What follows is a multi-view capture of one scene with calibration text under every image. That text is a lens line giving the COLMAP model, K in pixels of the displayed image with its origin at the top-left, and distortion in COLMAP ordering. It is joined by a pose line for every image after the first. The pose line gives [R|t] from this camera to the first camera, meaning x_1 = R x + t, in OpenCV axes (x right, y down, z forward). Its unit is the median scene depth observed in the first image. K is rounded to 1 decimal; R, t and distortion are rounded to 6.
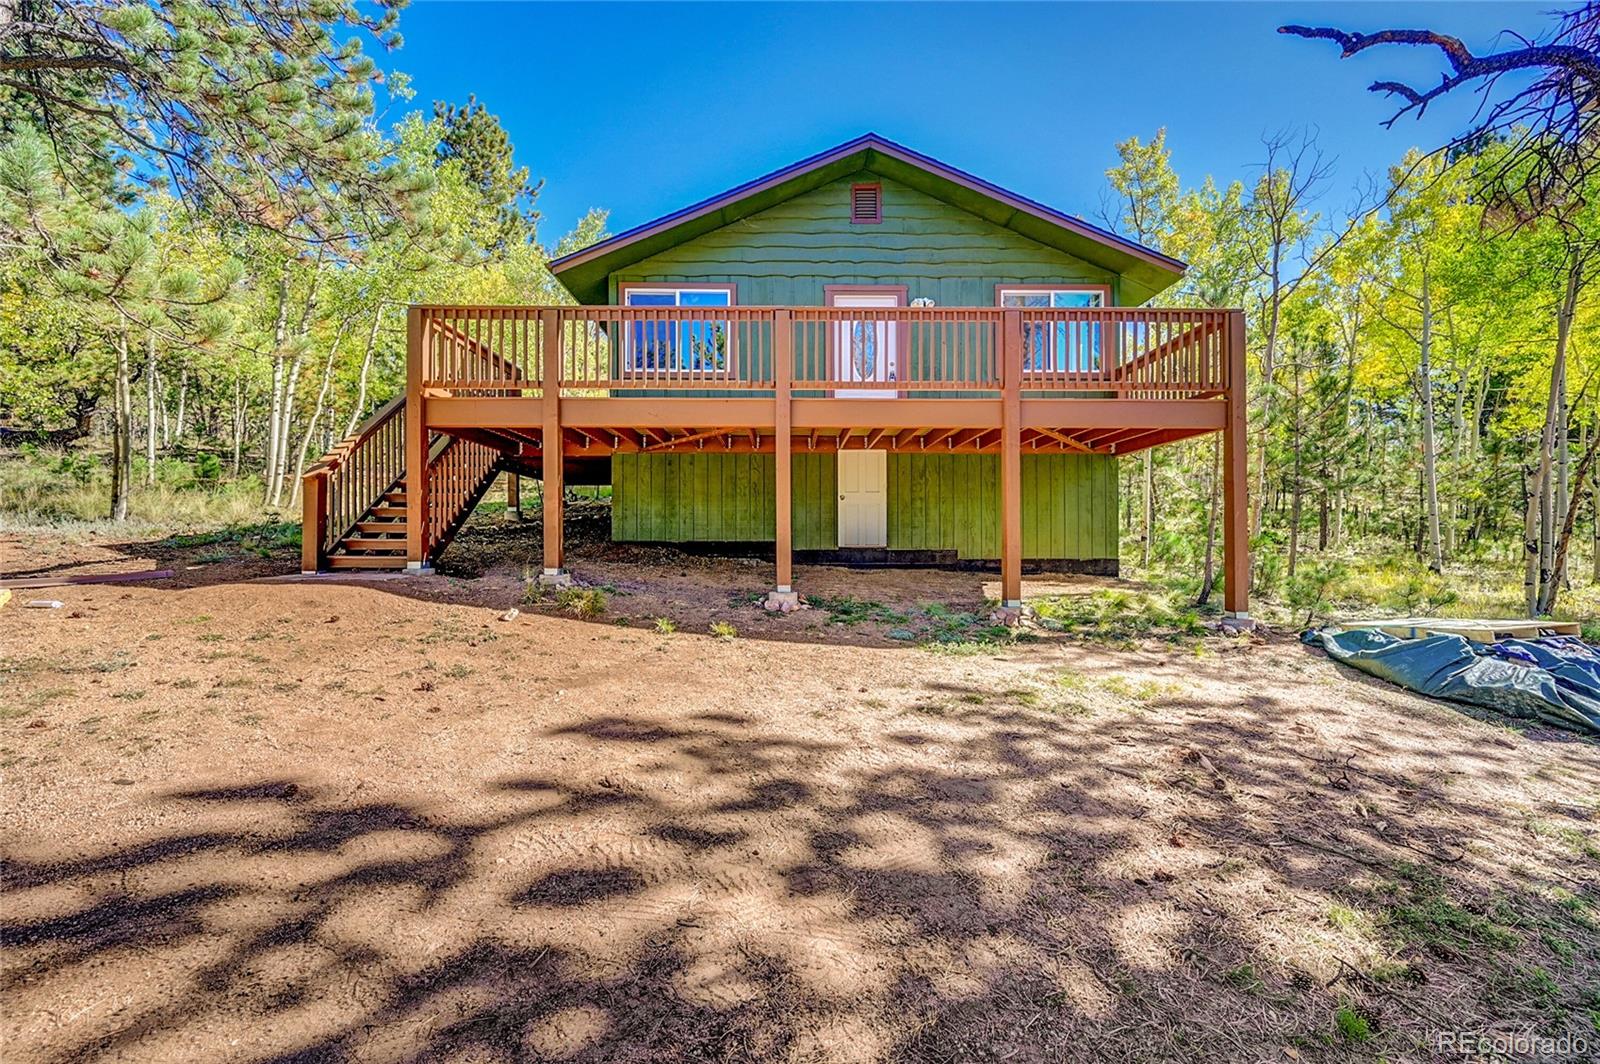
lens RADIAL K [[638.6, 0, 791.8], [0, 638.6, 535.6], [0, 0, 1]] dist [-0.002886, 0.000551]
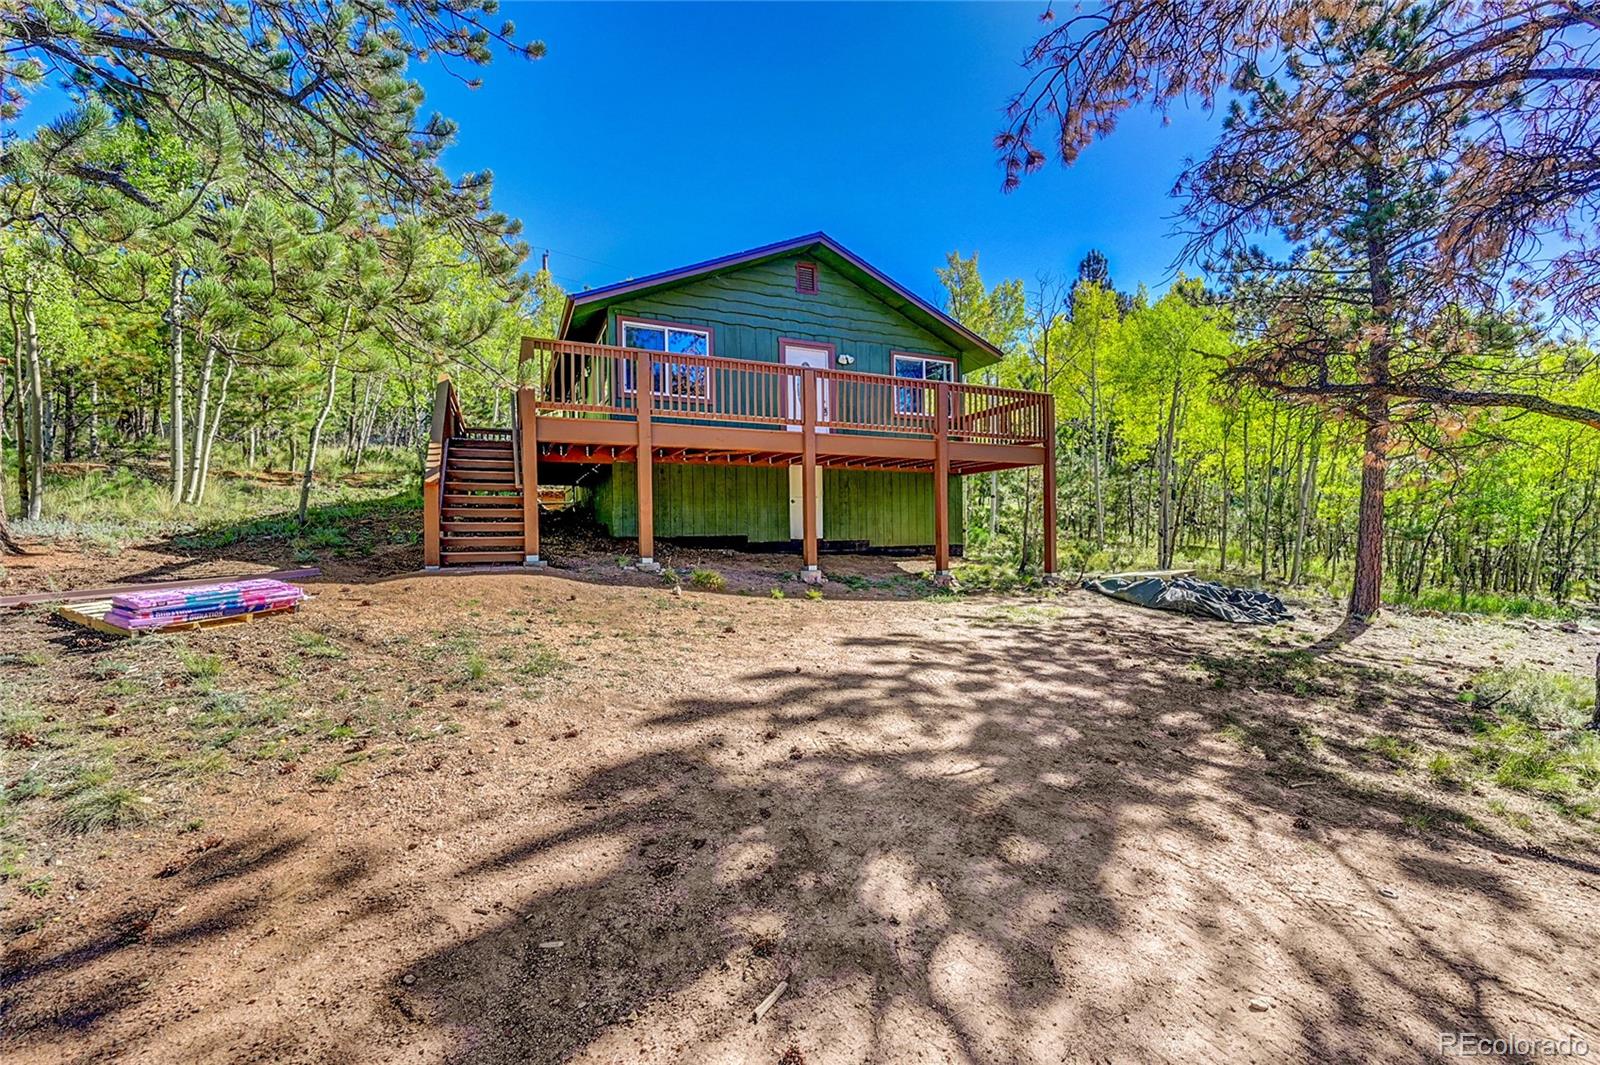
lens RADIAL K [[638.6, 0, 779.5], [0, 638.6, 549.9], [0, 0, 1]] dist [-0.002886, 0.000551]
pose [[0.917209, -0.020486, 0.397878, -0.543261], [0.008907, 0.999482, 0.030929, -0.002307], [-0.398306, -0.024824, 0.916917, -0.229940]]
